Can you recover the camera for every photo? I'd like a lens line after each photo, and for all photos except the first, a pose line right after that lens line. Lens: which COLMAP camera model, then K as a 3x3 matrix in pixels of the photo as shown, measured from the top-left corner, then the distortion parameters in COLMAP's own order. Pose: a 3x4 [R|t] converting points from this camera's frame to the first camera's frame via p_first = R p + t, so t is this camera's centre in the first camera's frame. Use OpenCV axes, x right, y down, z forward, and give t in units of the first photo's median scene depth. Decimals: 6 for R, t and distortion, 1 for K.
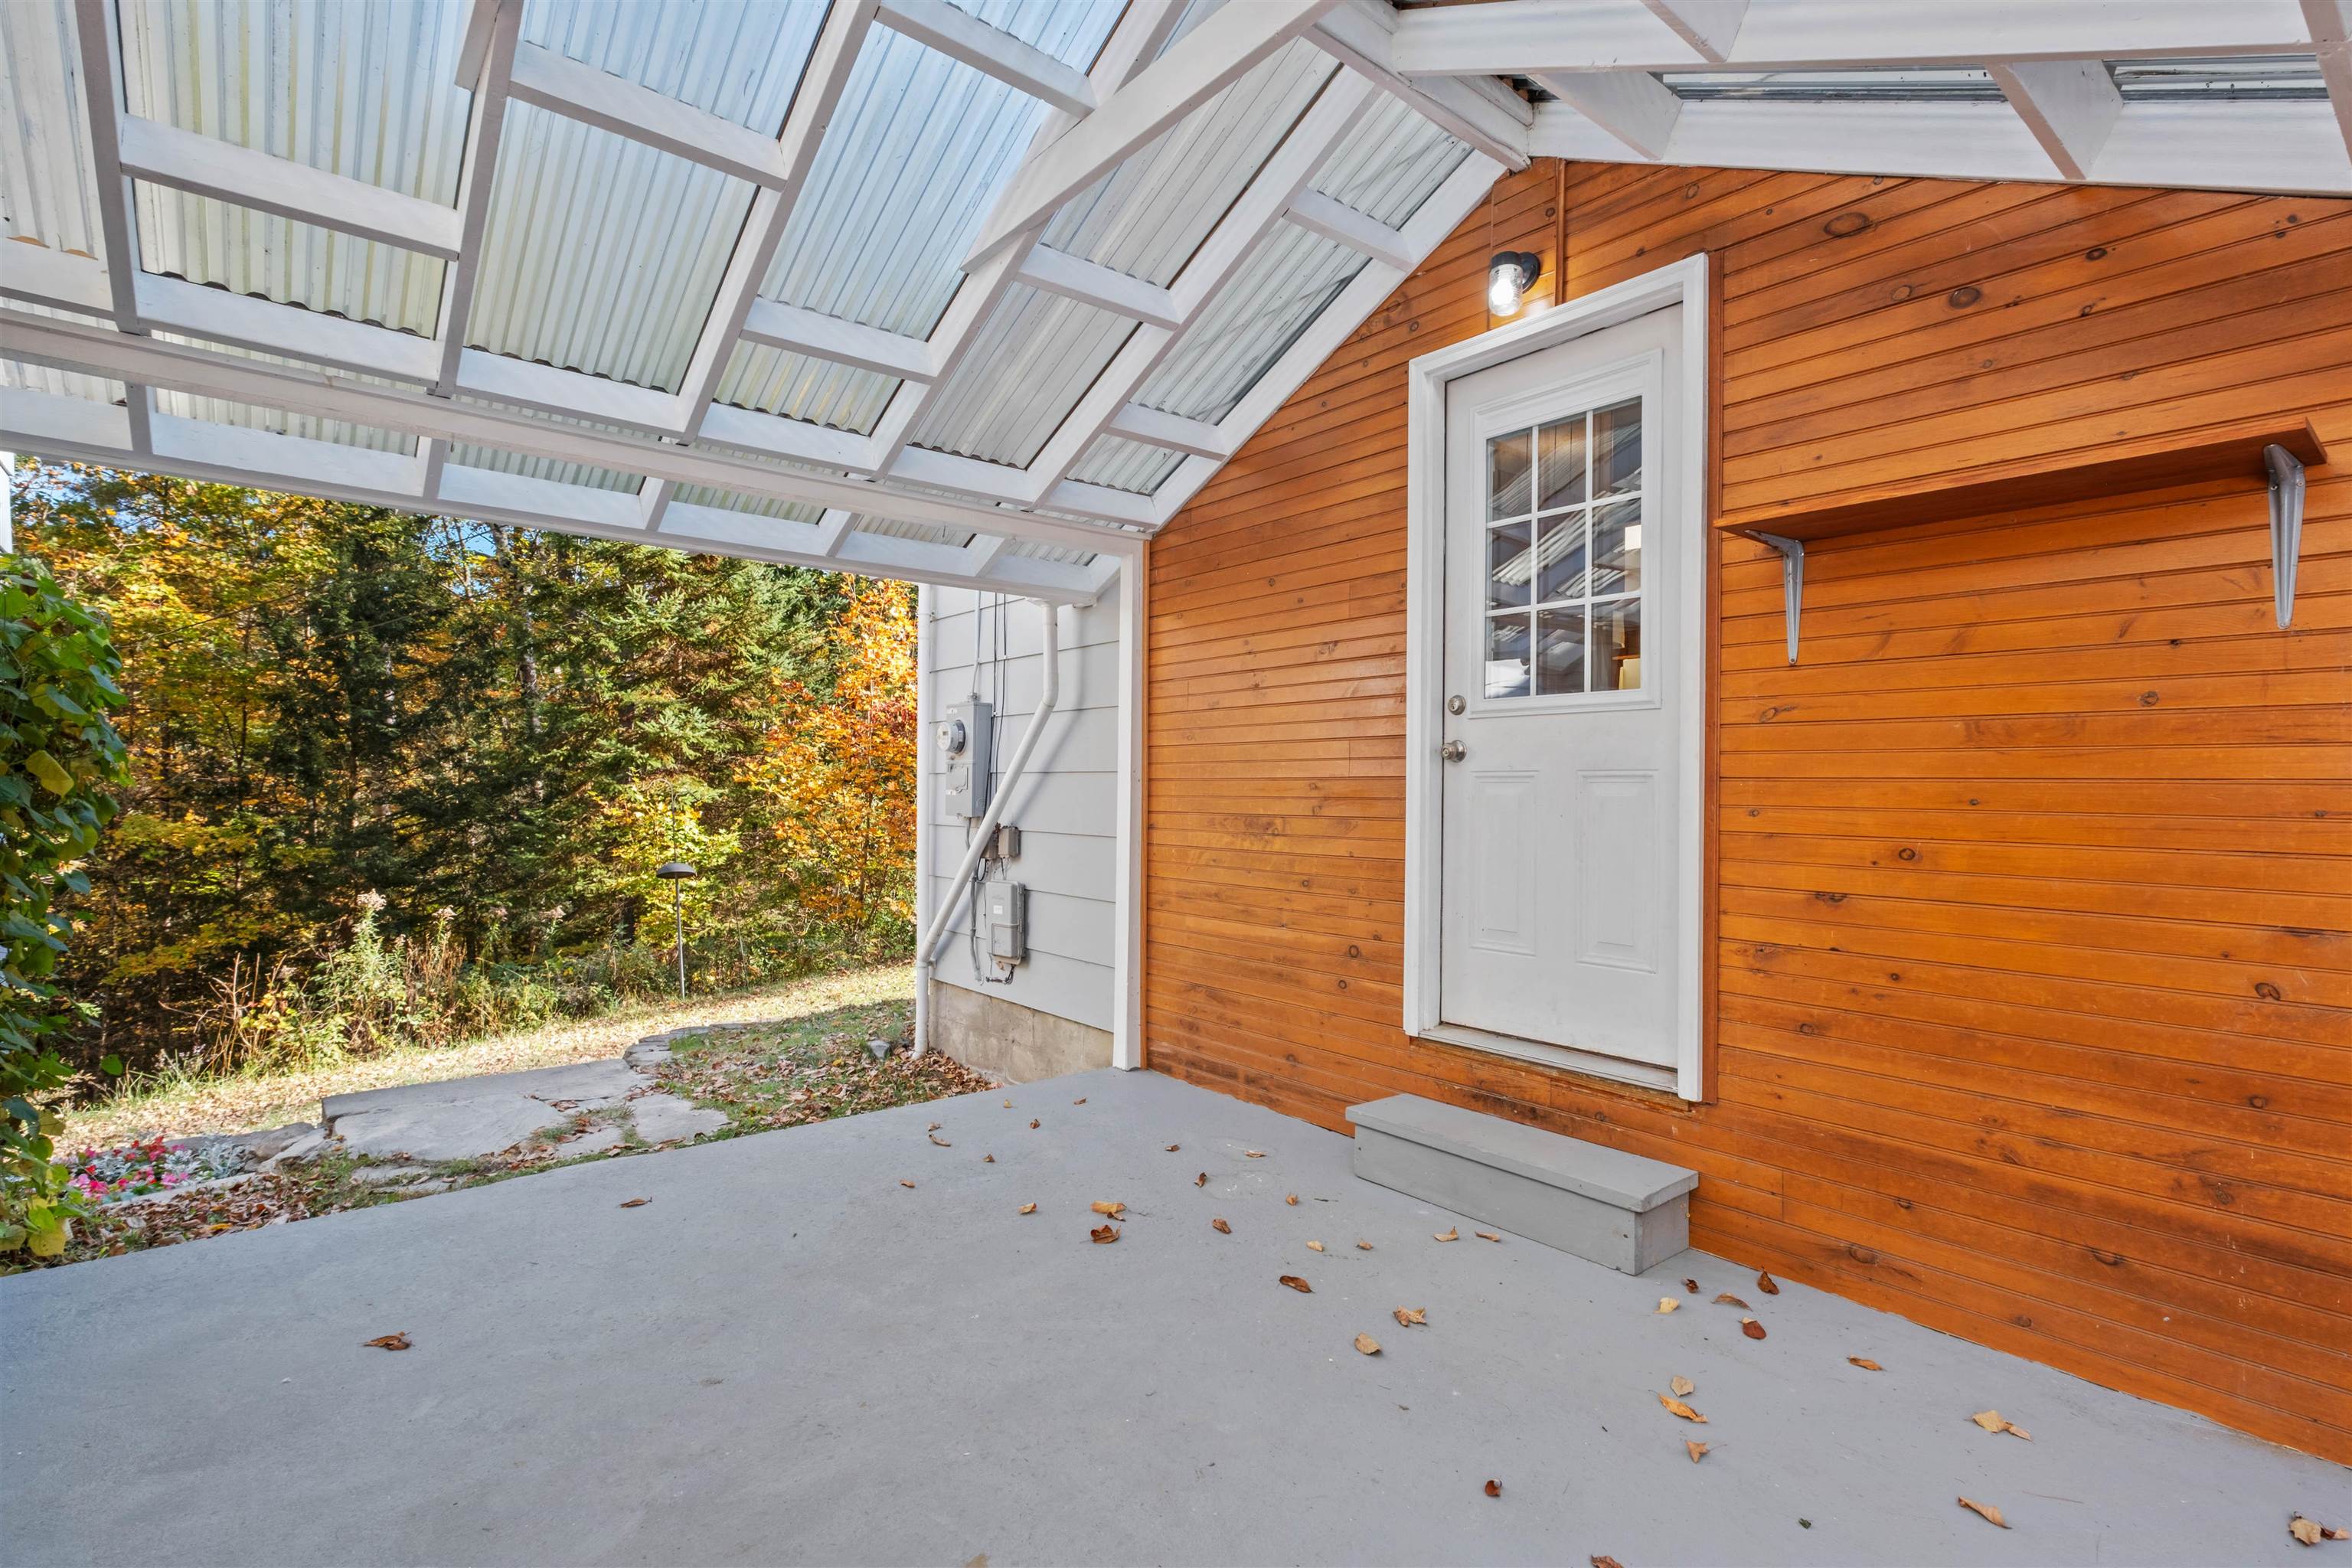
lens RADIAL K [[1121.5, 0, 1188.9], [0, 1121.5, 787.6], [0, 0, 1]] dist [0.001441, 0.000093]
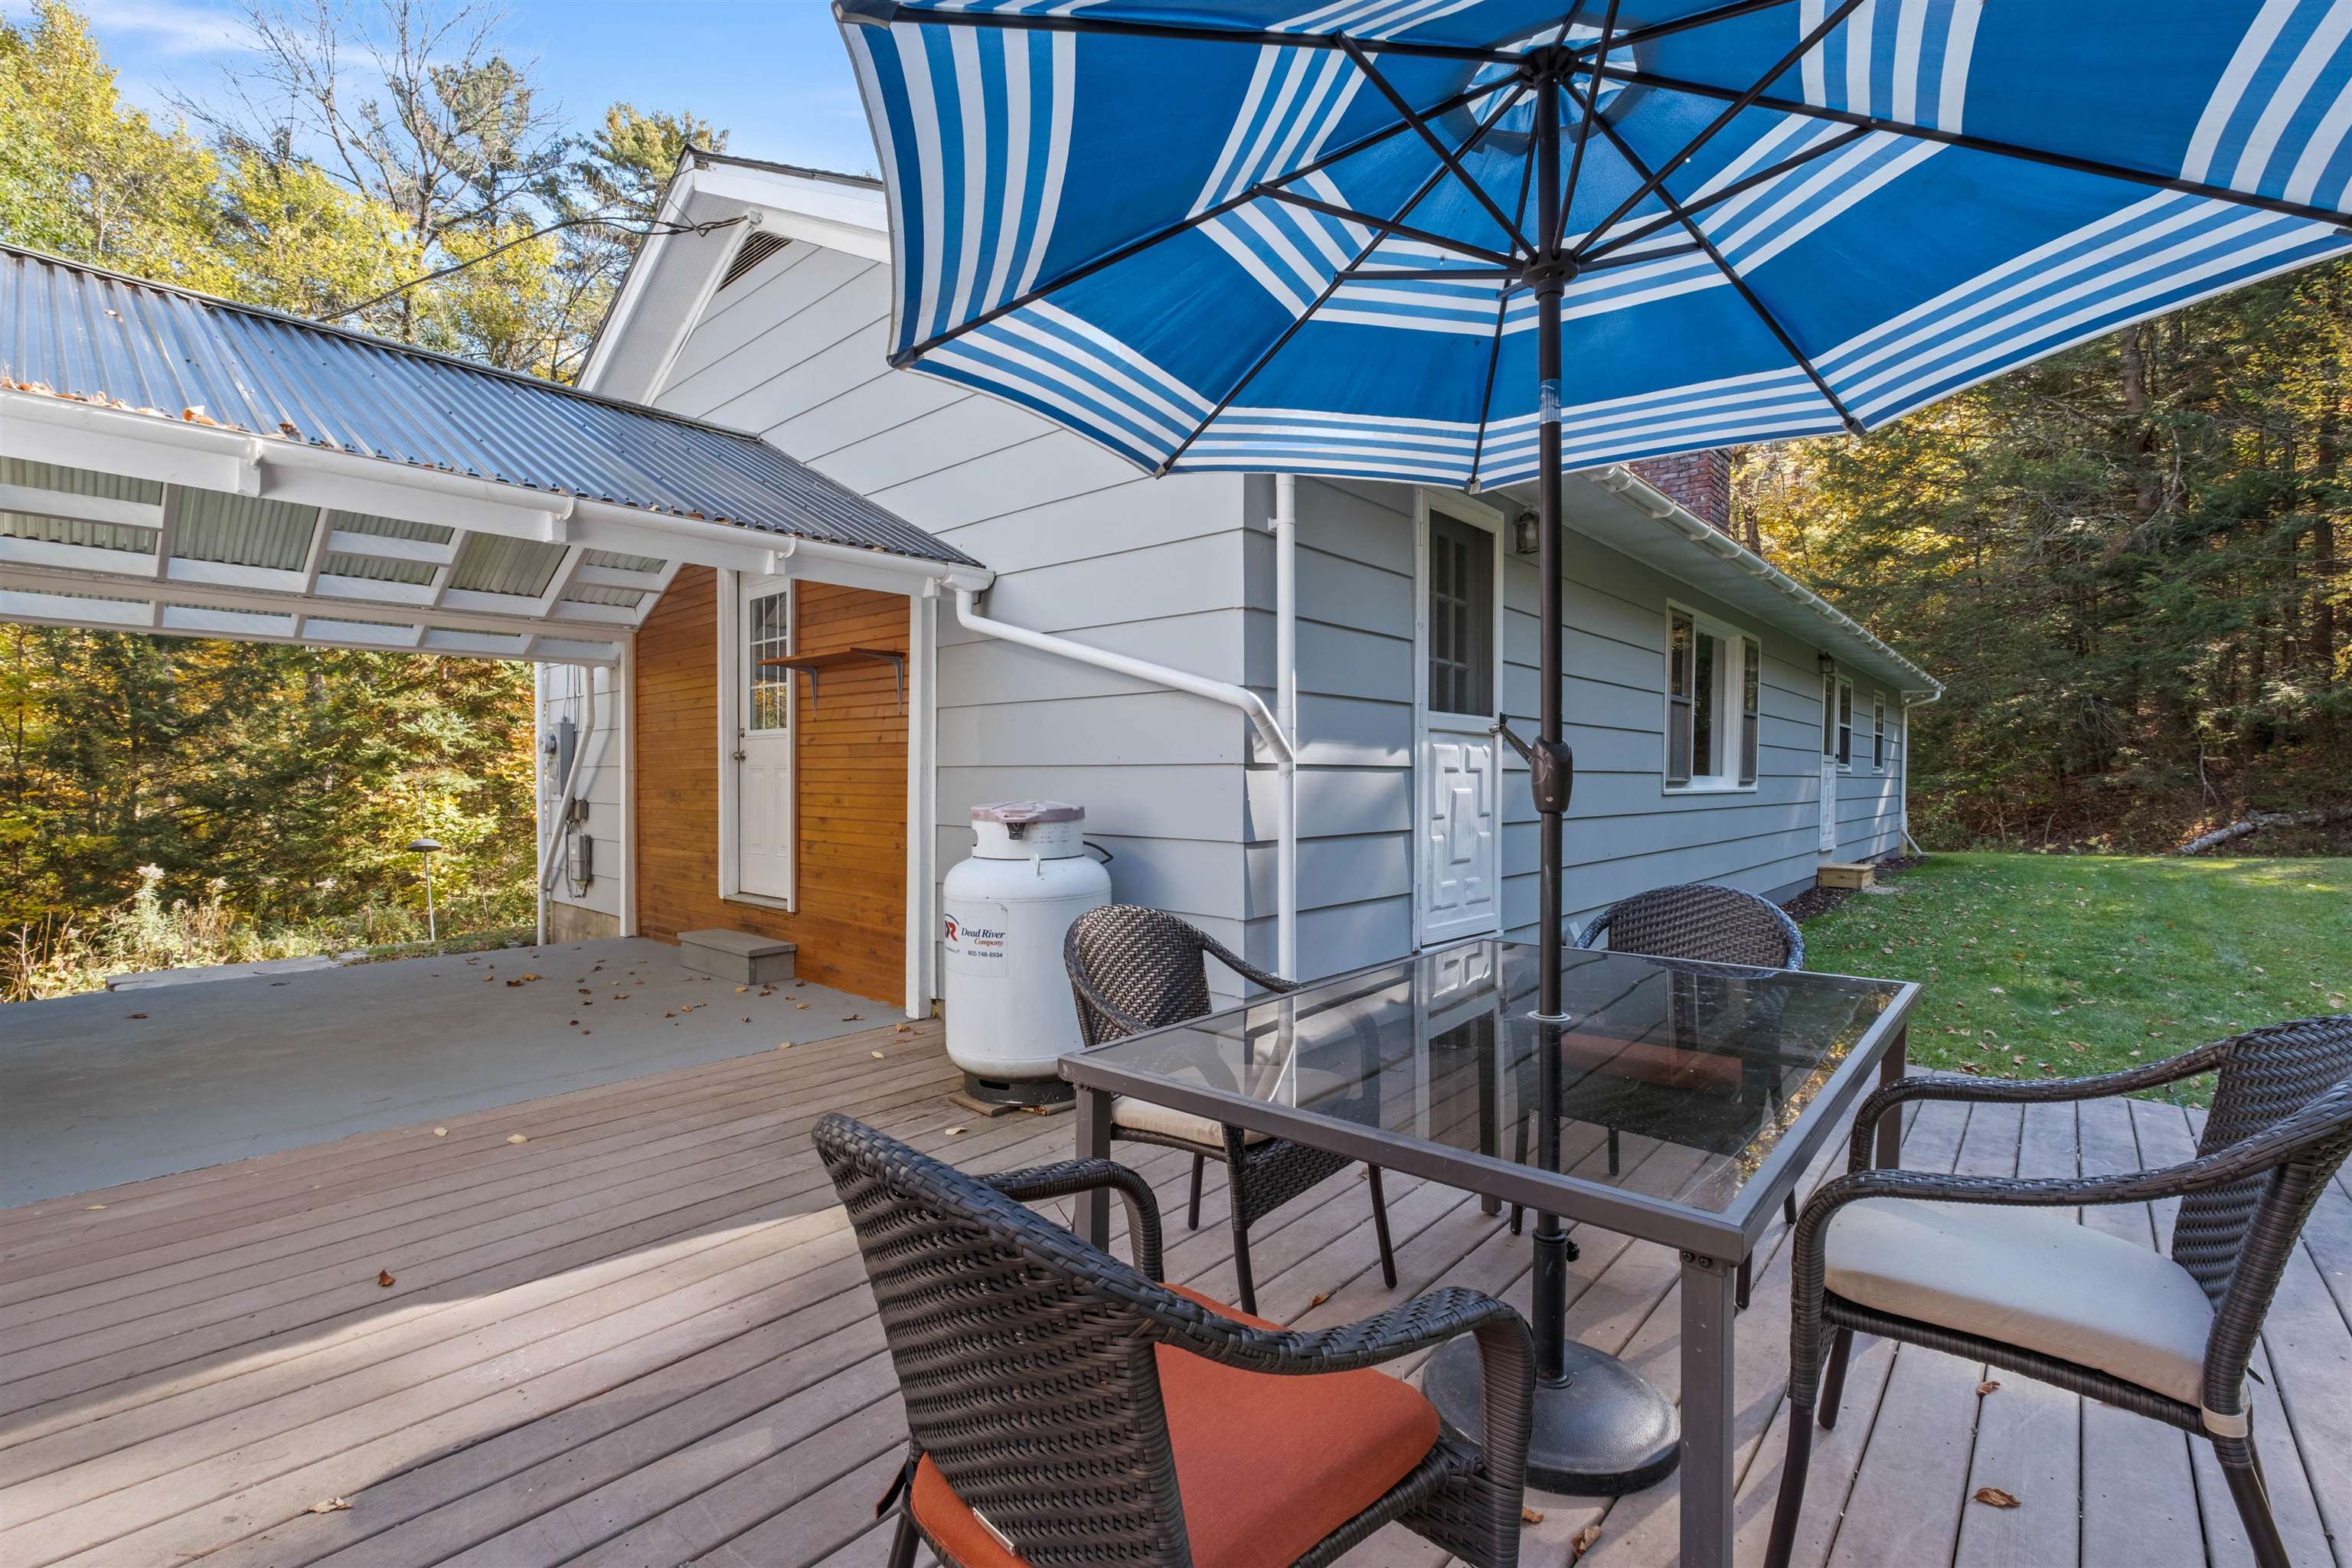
lens RADIAL K [[1038.3, 0, 1175.6], [0, 1038.3, 796.0], [0, 0, 1]] dist [-0.005025, 0.001103]
pose [[0.989435, -0.012004, 0.144476, 0.161145], [0.008950, 0.999723, 0.021771, 0.001277], [-0.144698, -0.020248, 0.989269, -0.205839]]
